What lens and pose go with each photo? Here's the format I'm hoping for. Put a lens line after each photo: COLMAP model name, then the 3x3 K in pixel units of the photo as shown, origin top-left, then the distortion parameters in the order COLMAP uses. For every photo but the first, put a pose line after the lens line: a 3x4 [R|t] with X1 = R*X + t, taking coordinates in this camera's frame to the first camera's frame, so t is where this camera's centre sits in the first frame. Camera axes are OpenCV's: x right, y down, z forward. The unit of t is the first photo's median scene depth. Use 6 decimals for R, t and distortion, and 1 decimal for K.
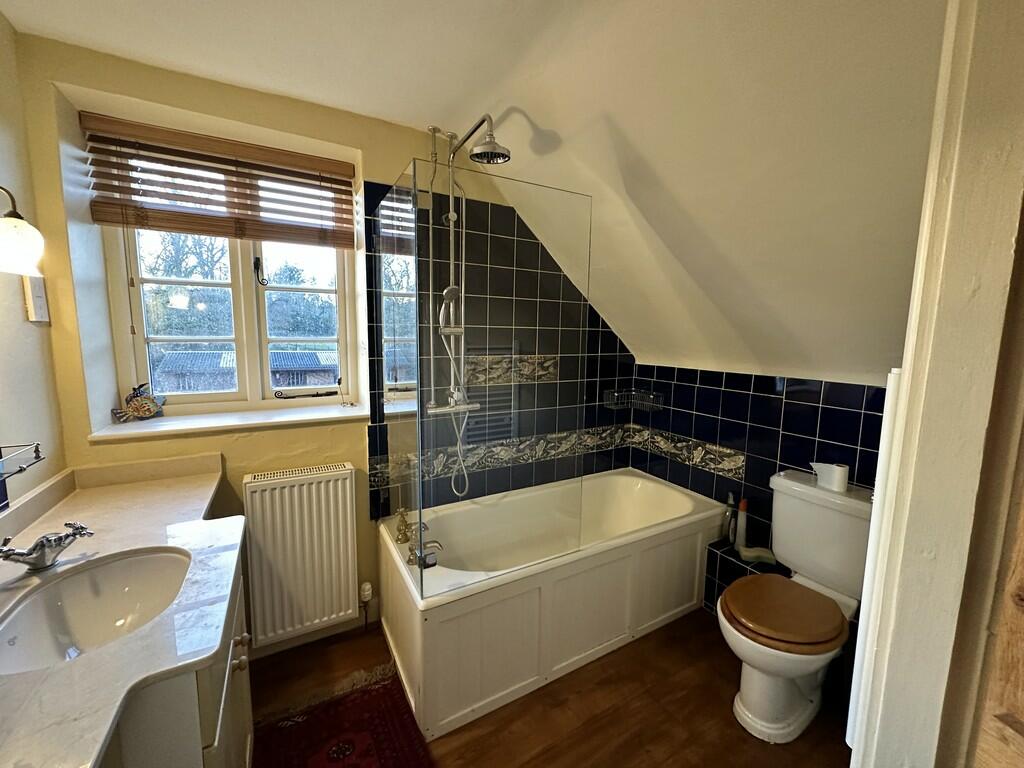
lens RADIAL K [[409.5, 0, 512.4], [0, 409.5, 384.7], [0, 0, 1]] dist [-0.001615, 0.001160]
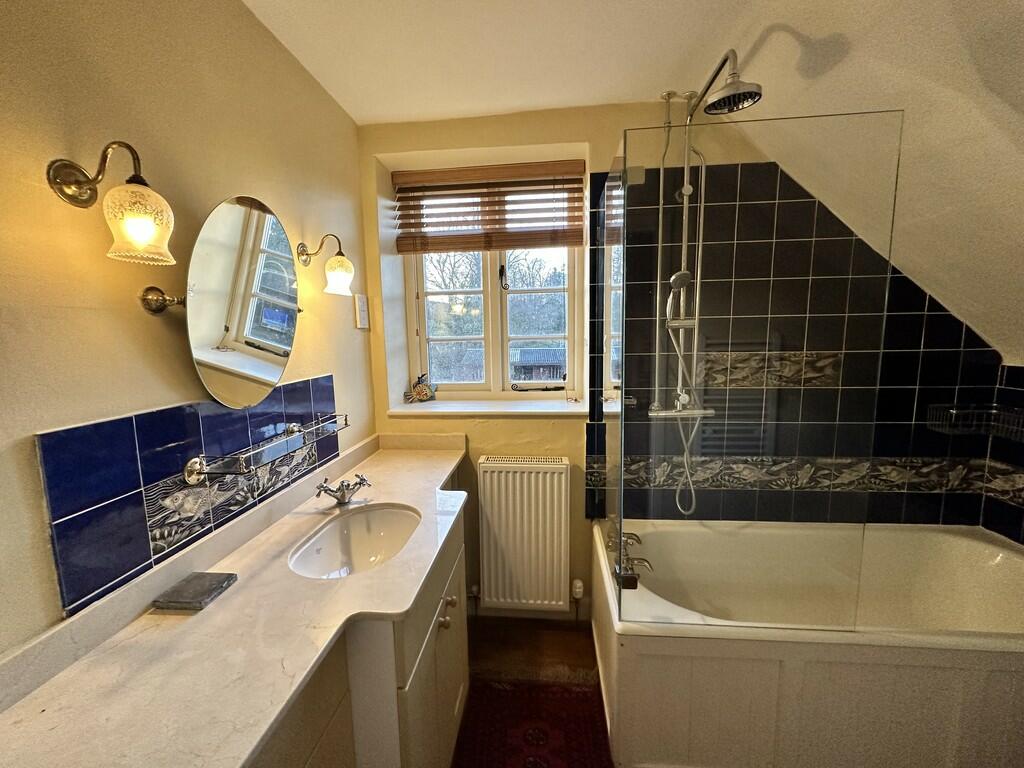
lens RADIAL K [[409.5, 0, 512.8], [0, 409.5, 384.1], [0, 0, 1]] dist [-0.001615, 0.001160]
pose [[0.823896, 0.044476, -0.564993, 0.056217], [-0.039966, 0.998994, 0.020360, -0.006942], [0.565330, 0.005806, 0.824845, 0.086785]]
